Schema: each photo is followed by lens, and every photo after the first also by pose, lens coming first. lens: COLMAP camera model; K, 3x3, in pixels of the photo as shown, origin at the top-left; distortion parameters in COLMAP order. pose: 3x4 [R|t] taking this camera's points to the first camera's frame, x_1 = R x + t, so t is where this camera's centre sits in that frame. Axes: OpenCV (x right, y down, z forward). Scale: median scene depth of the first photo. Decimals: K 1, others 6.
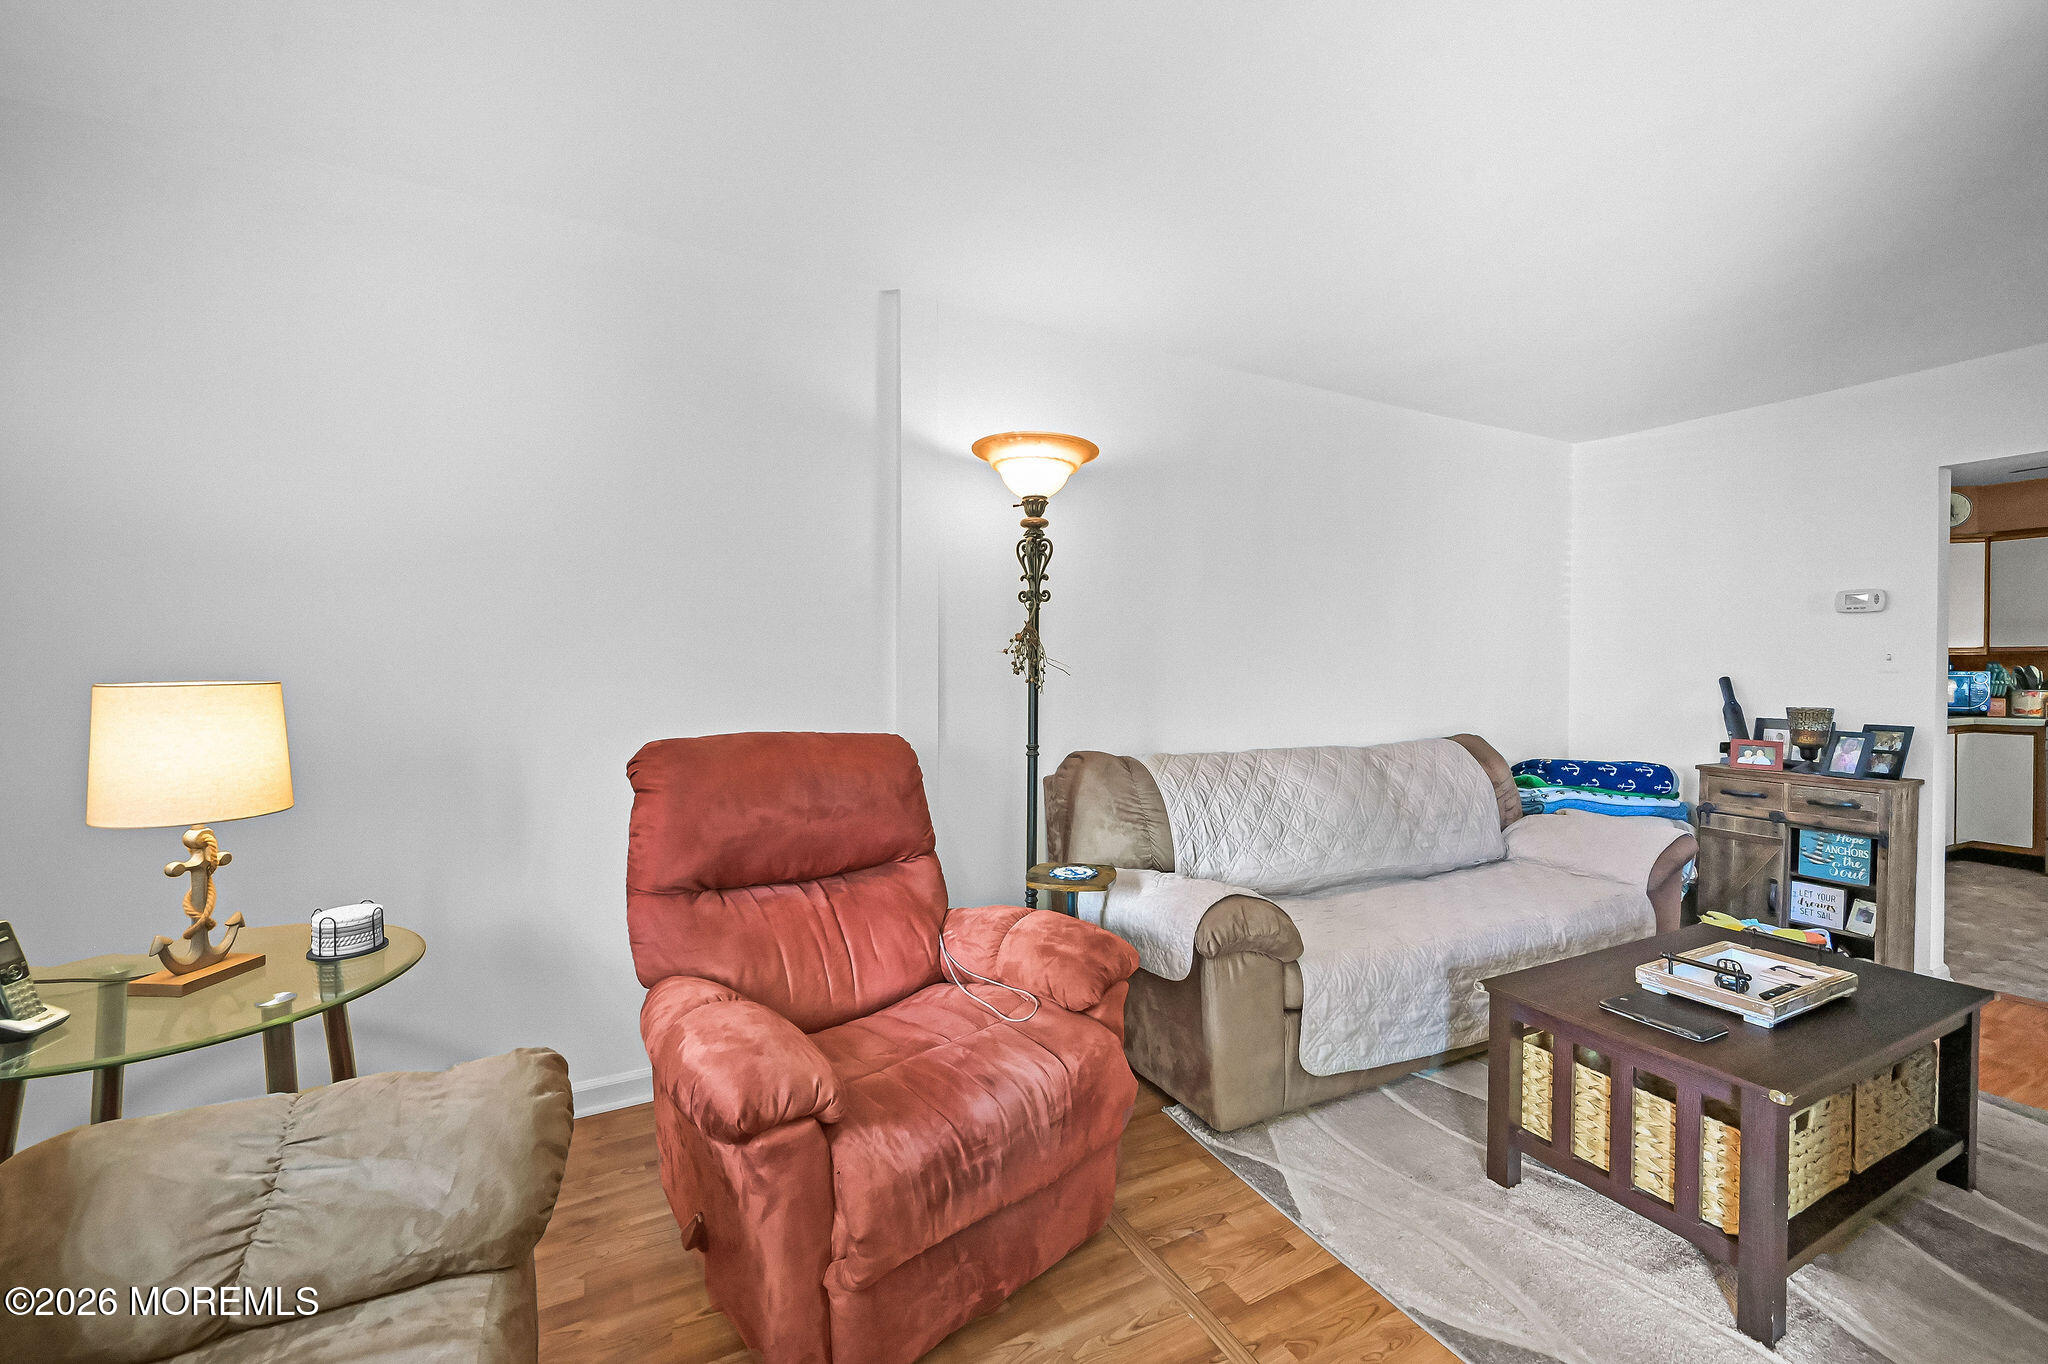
lens RADIAL K [[820.6, 0, 1014.9], [0, 820.6, 666.3], [0, 0, 1]] dist [-0.002960, 0.001012]
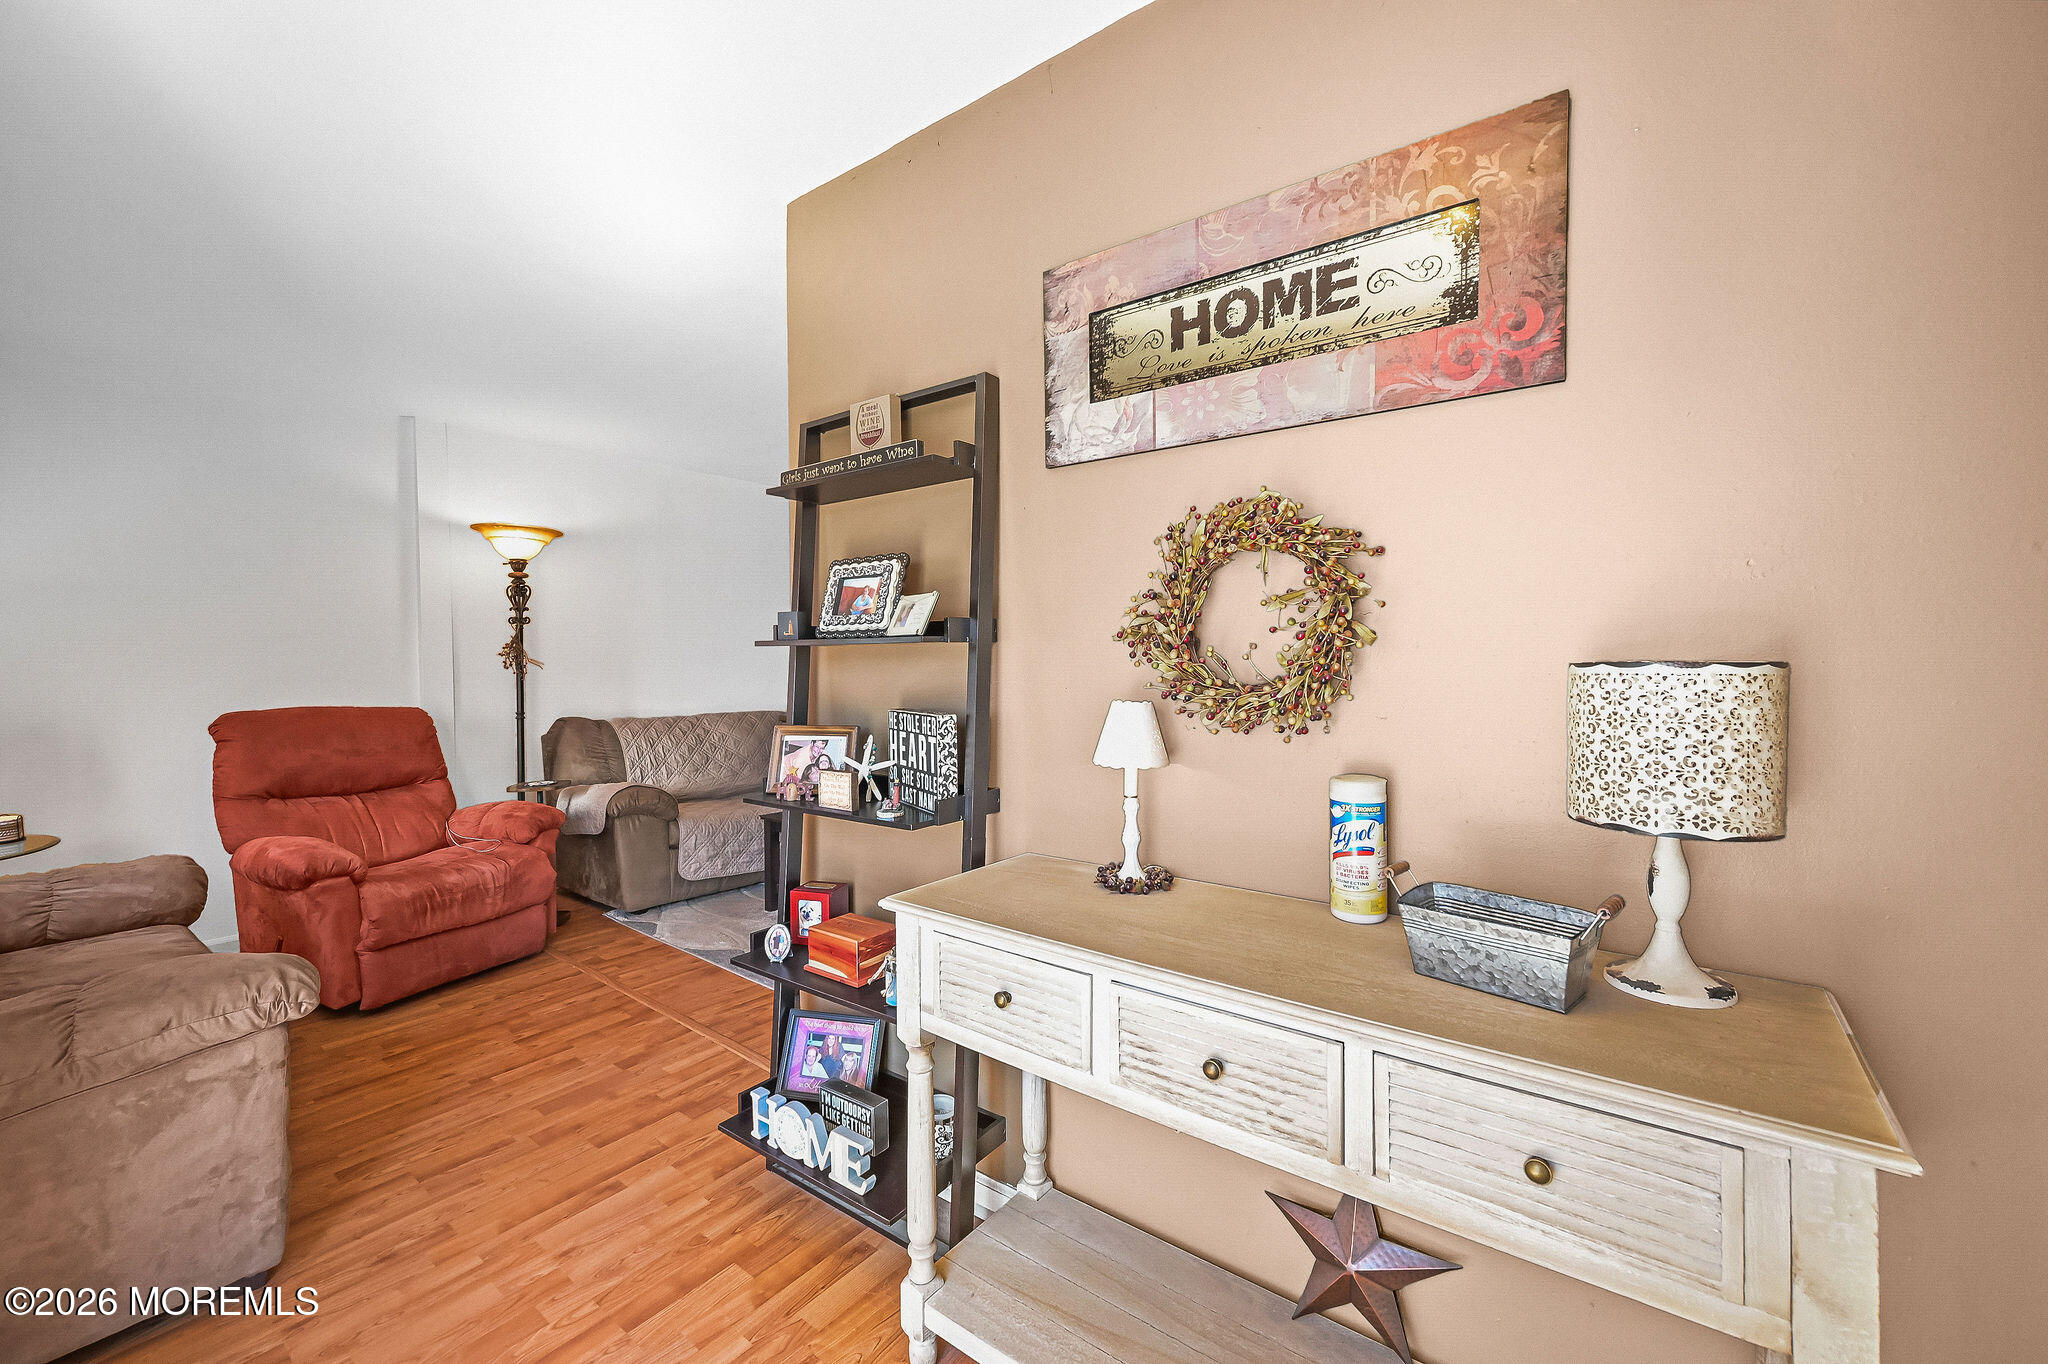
lens RADIAL K [[820.6, 0, 1018.7], [0, 820.6, 681.1], [0, 0, 1]] dist [-0.002960, 0.001012]
pose [[0.913788, -0.019768, 0.405709, 0.310568], [0.008178, 0.999508, 0.030280, -0.007572], [-0.406108, -0.024351, 0.913500, -1.034584]]
